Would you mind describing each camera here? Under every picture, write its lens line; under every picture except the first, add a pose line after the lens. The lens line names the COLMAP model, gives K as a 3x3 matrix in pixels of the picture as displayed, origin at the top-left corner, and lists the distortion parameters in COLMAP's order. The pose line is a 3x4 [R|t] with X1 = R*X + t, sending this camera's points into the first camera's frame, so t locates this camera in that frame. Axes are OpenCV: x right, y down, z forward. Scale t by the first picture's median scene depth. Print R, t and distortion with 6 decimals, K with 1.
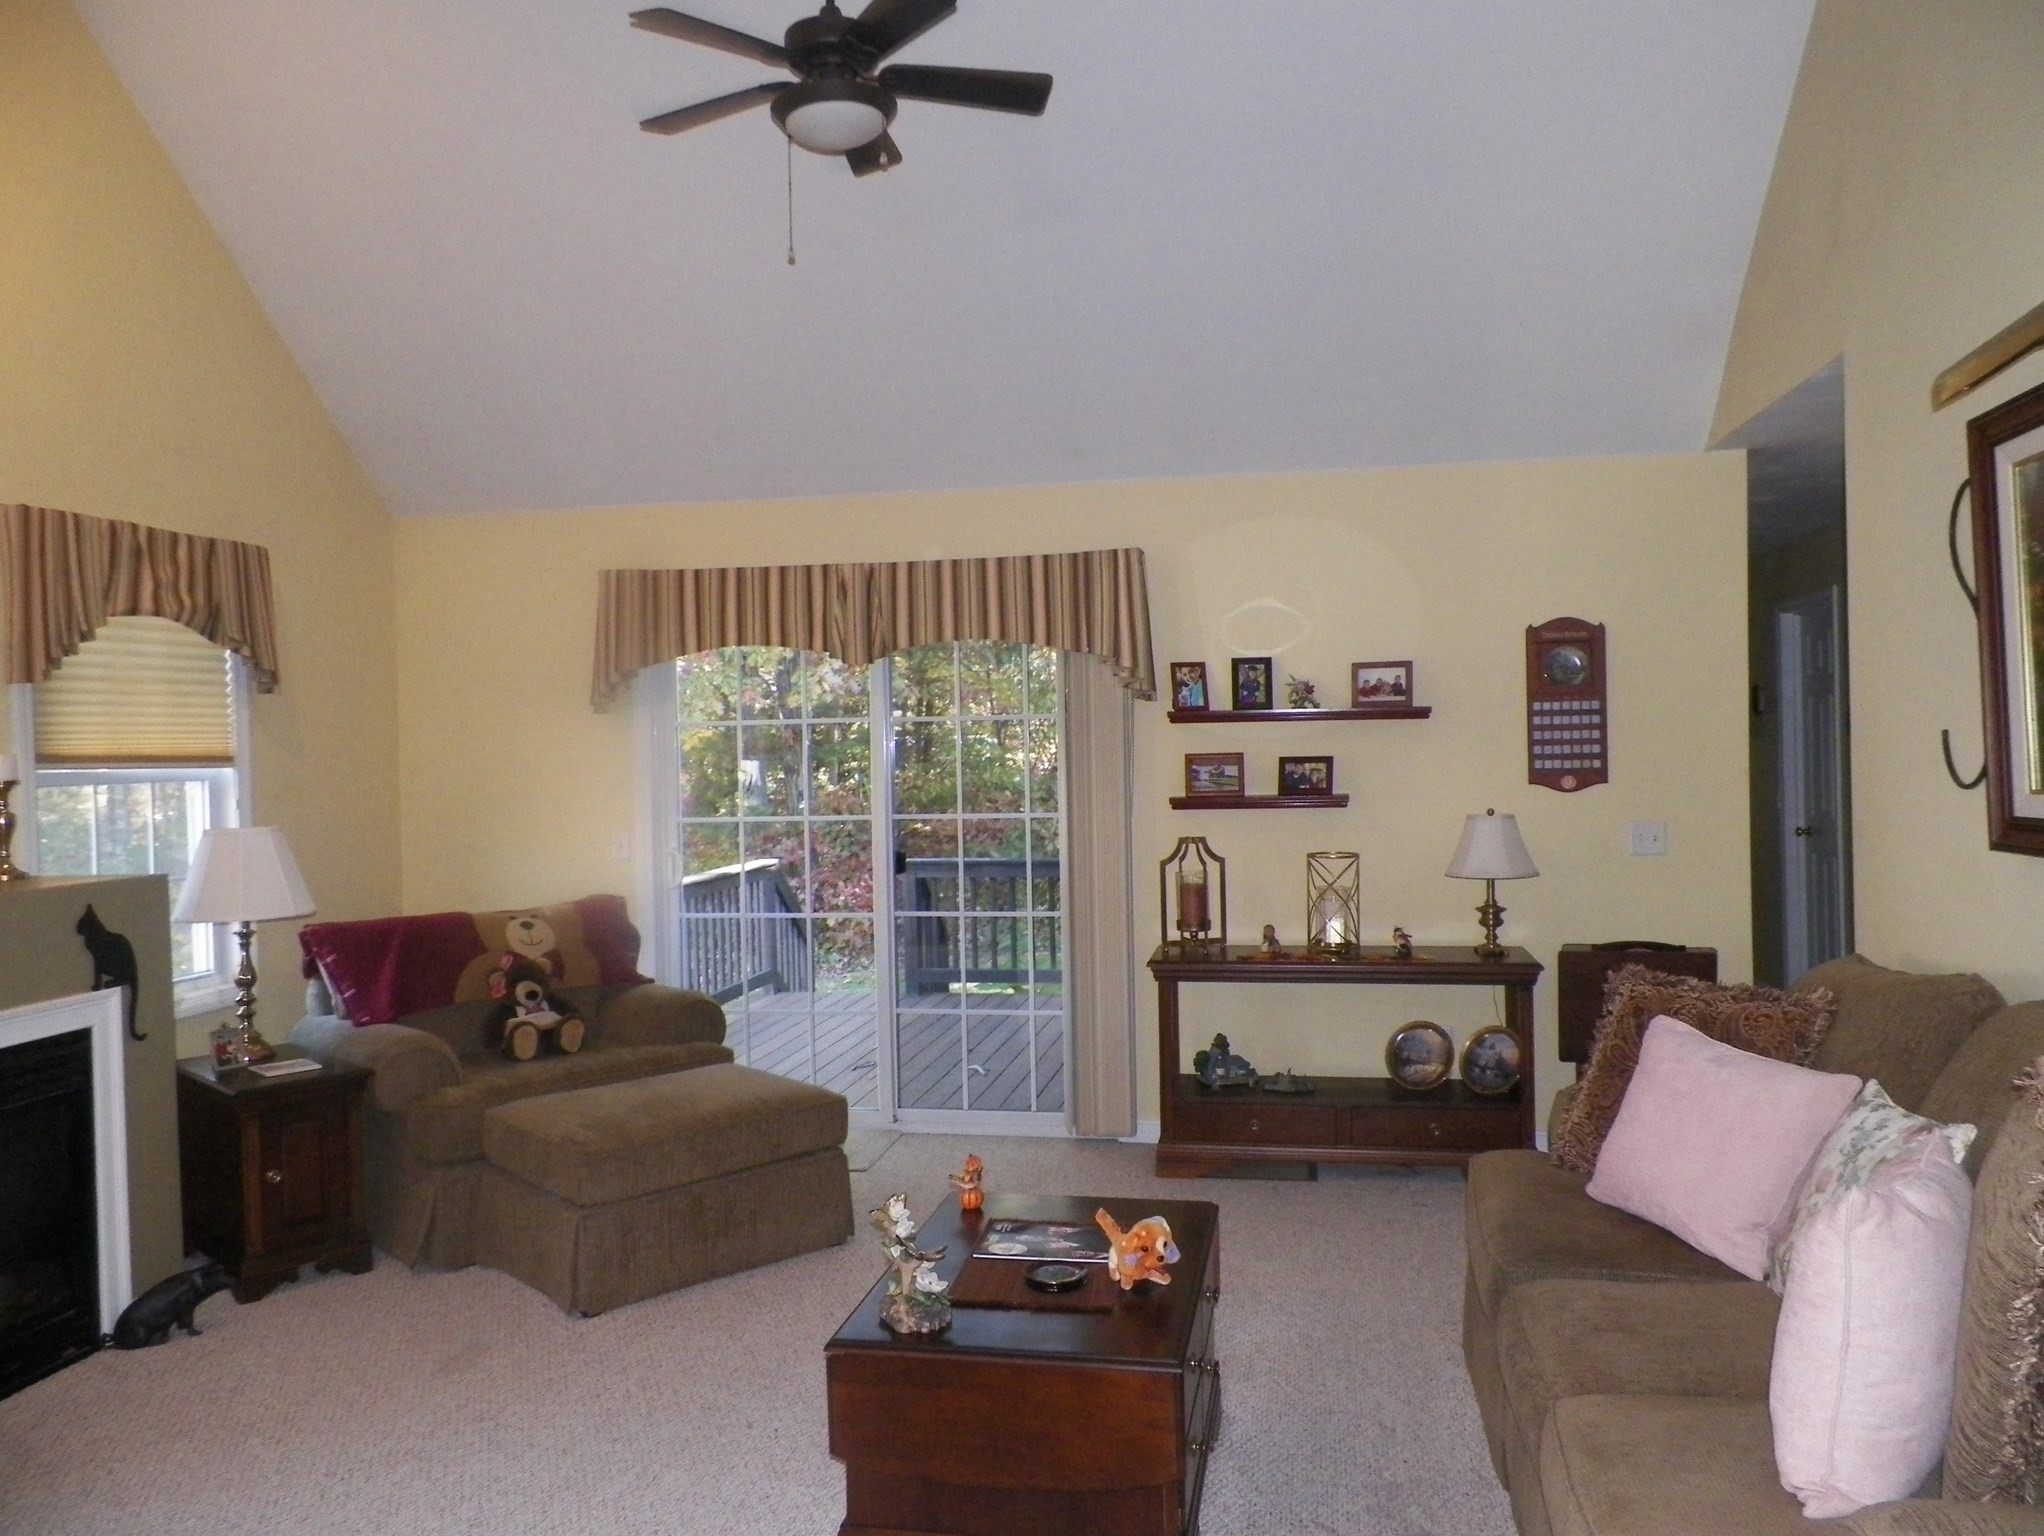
lens RADIAL K [[1526.1, 0, 1022.0], [0, 1526.1, 768.0], [0, 0, 1]] dist [0.005751, 0.011737]
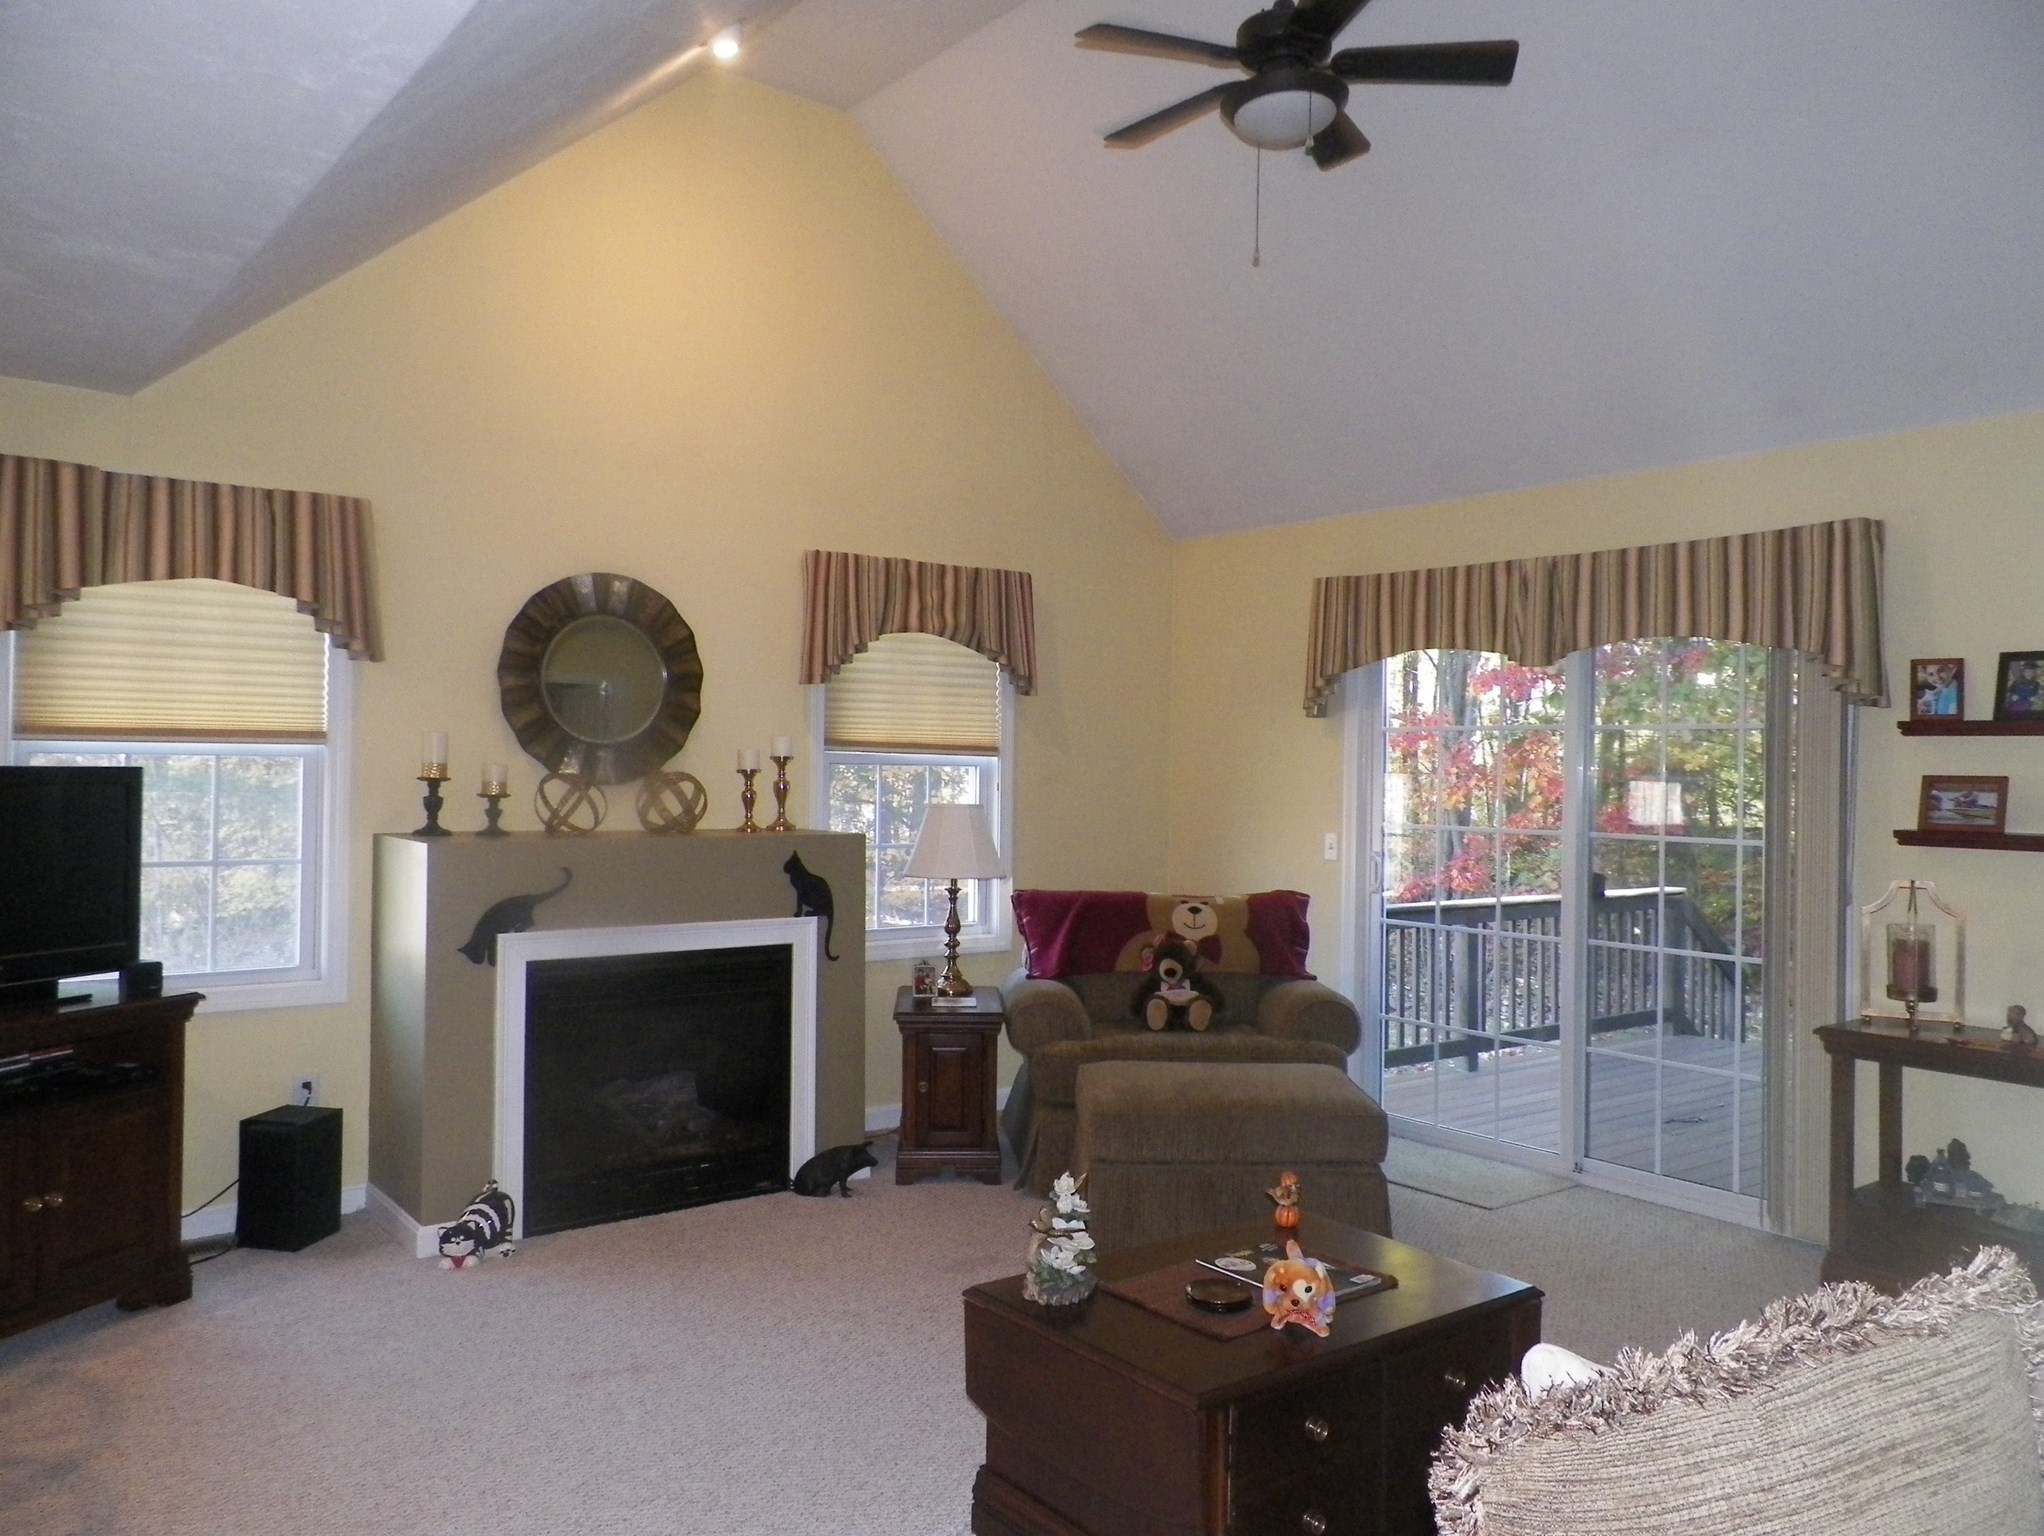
lens RADIAL K [[1526.1, 0, 1022.0], [0, 1526.1, 768.0], [0, 0, 1]] dist [0.005751, 0.011737]
pose [[0.746218, 0.033680, -0.664849, 0.308004], [-0.041749, 0.999121, 0.003755, 0.003632], [0.664392, 0.024955, 0.746968, 0.111925]]
